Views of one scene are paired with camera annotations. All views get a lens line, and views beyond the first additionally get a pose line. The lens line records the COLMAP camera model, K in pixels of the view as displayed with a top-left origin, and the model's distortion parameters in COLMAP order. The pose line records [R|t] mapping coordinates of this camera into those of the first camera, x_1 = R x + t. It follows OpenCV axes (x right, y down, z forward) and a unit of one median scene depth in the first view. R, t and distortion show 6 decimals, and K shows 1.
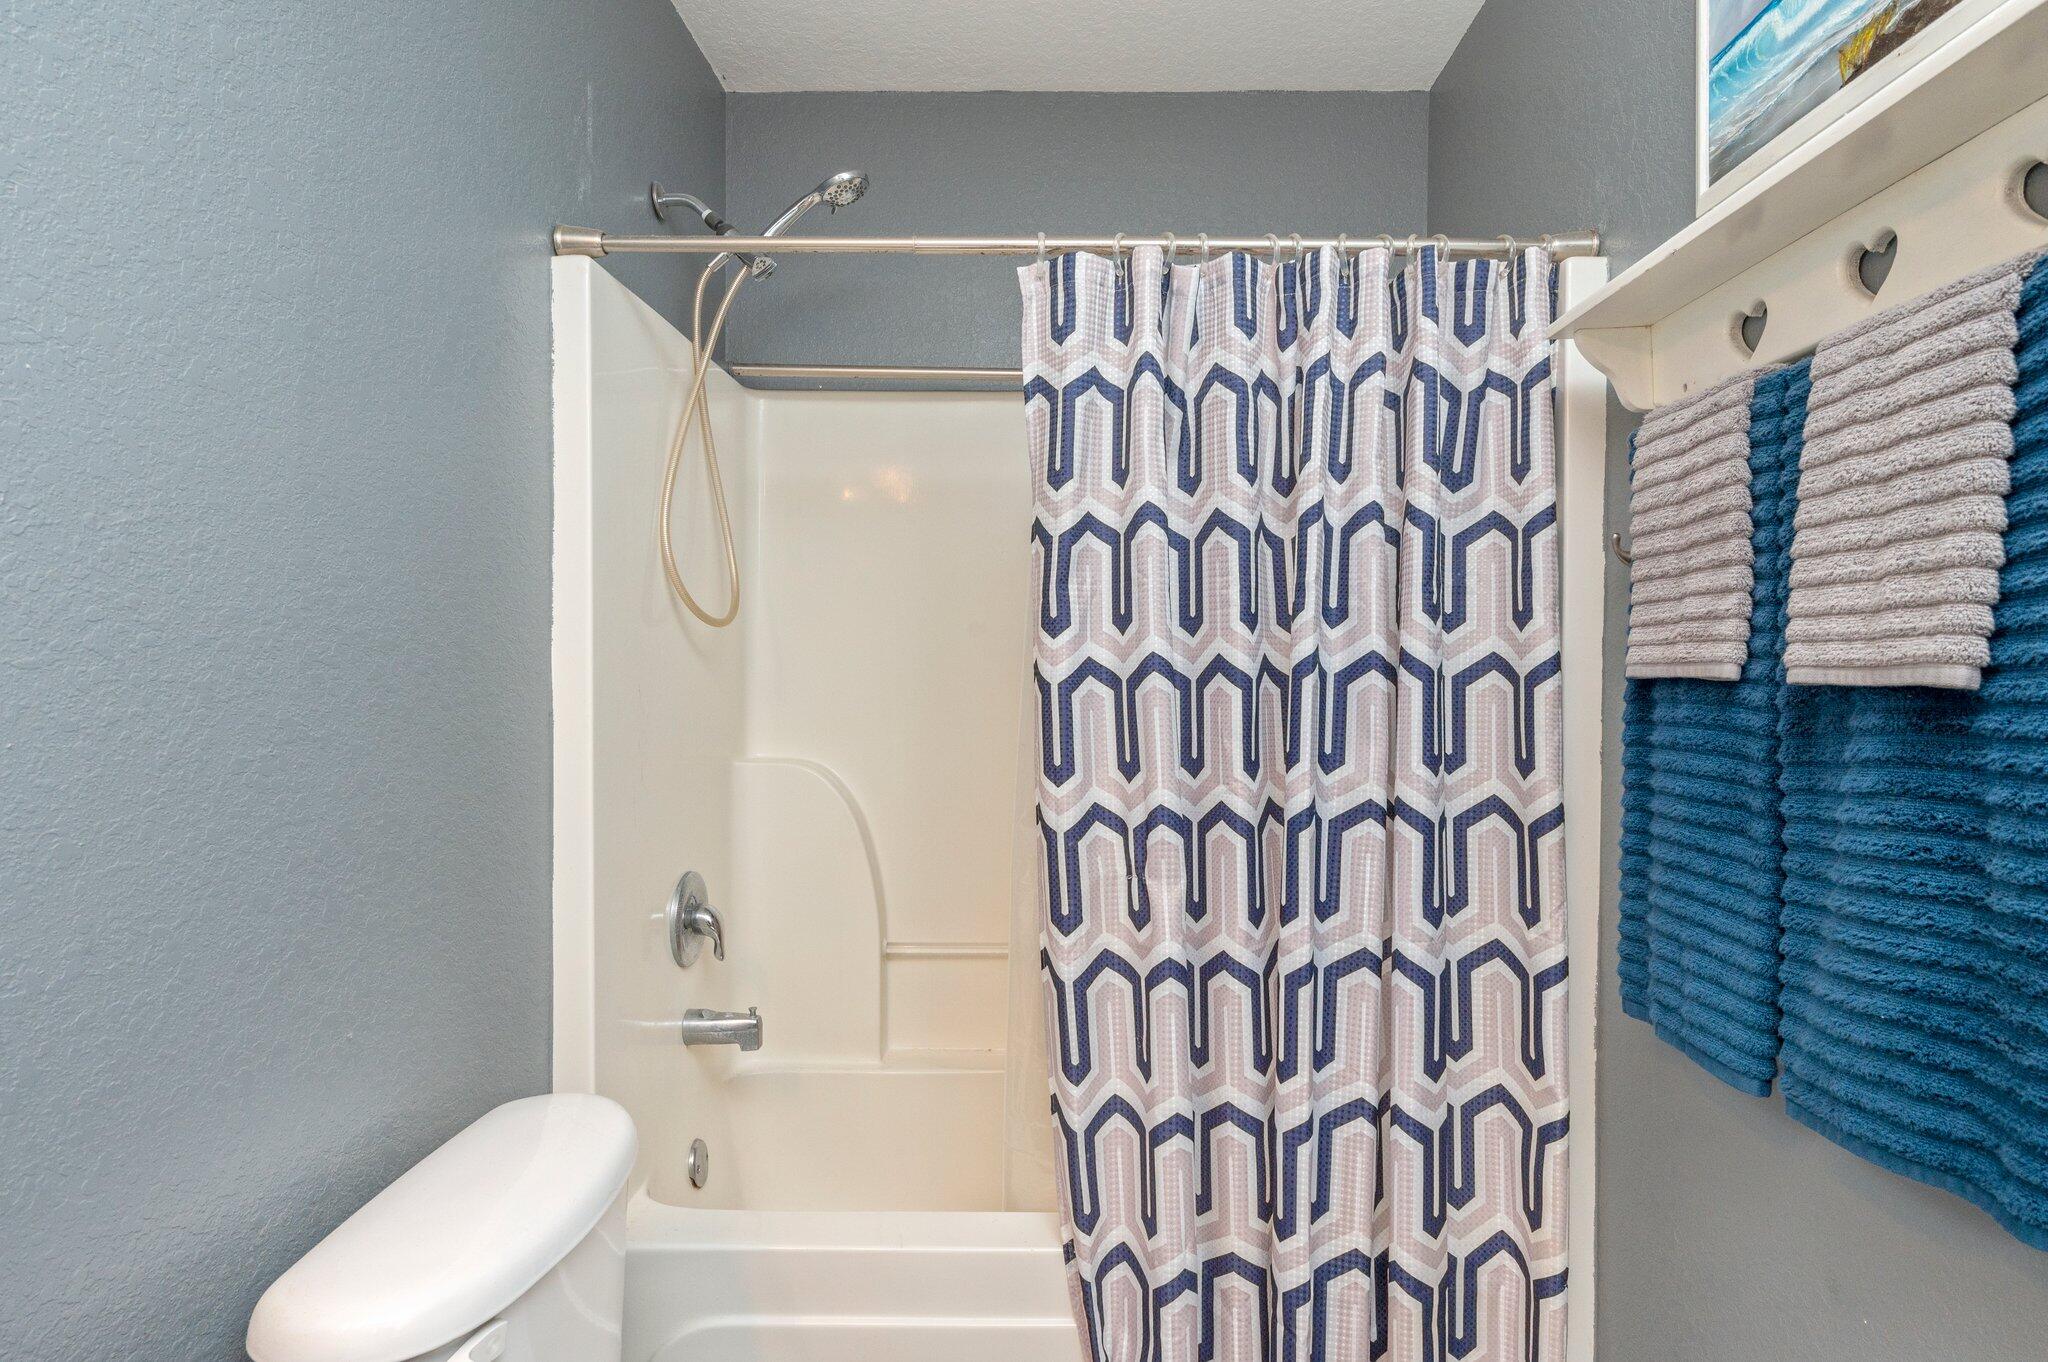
lens RADIAL K [[1072.7, 0, 1024.0], [0, 1072.7, 681.0], [0, 0, 1]] dist [-0.003632, 0.000253]
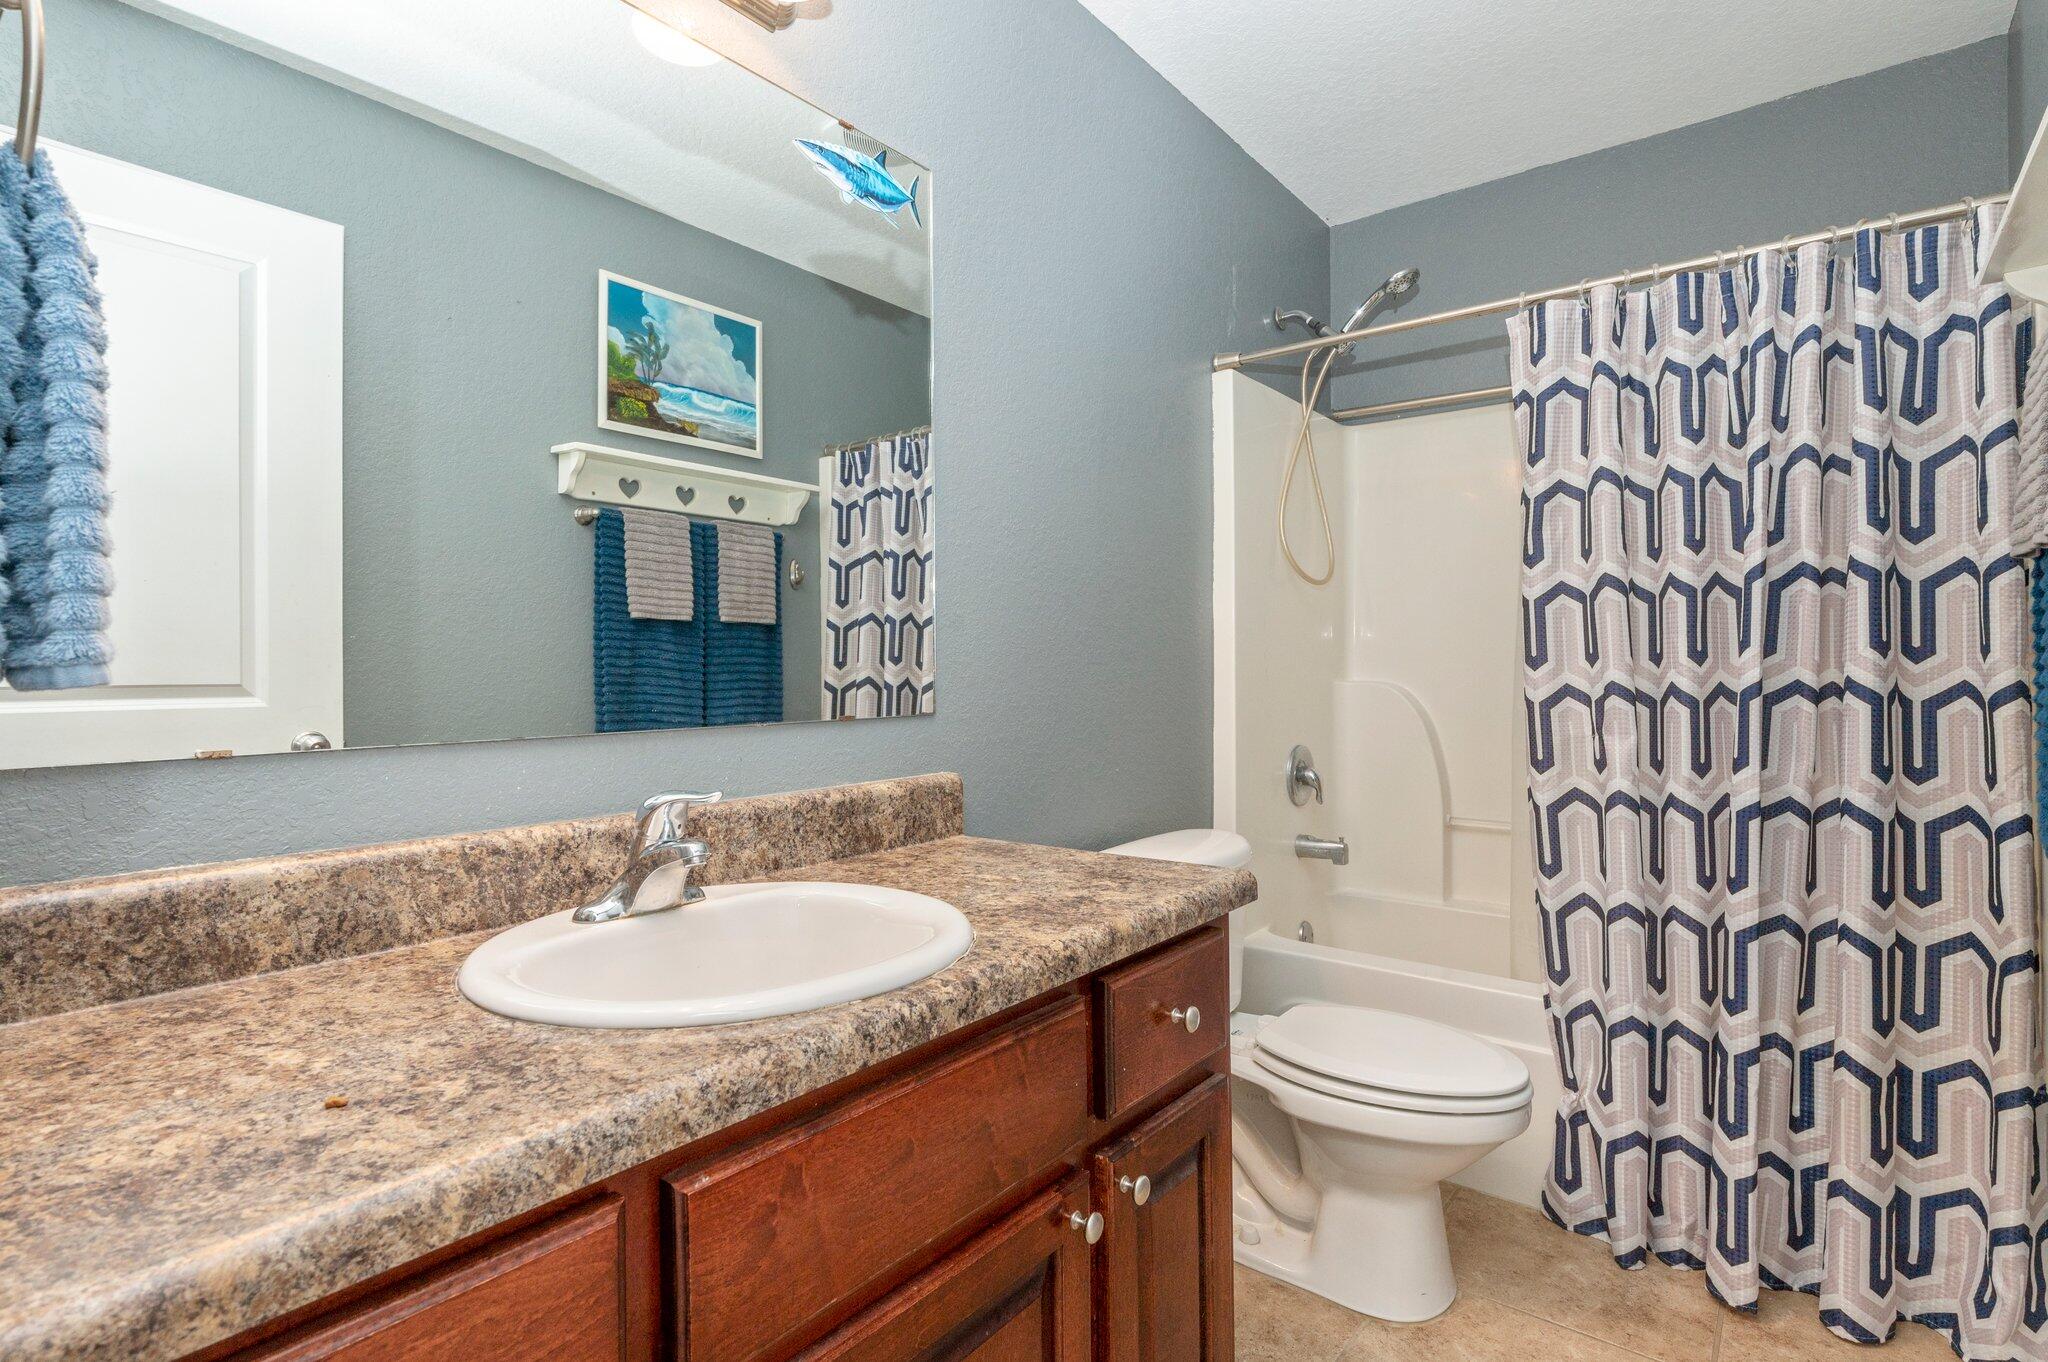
lens RADIAL K [[1003.1, 0, 1019.9], [0, 1003.1, 674.3], [0, 0, 1]] dist [-0.002330, -0.000788]
pose [[0.802989, -0.008014, -0.595940, 0.274693], [-0.003581, 0.999827, -0.018270, 0.127838], [0.595983, 0.016805, 0.802821, -0.489230]]
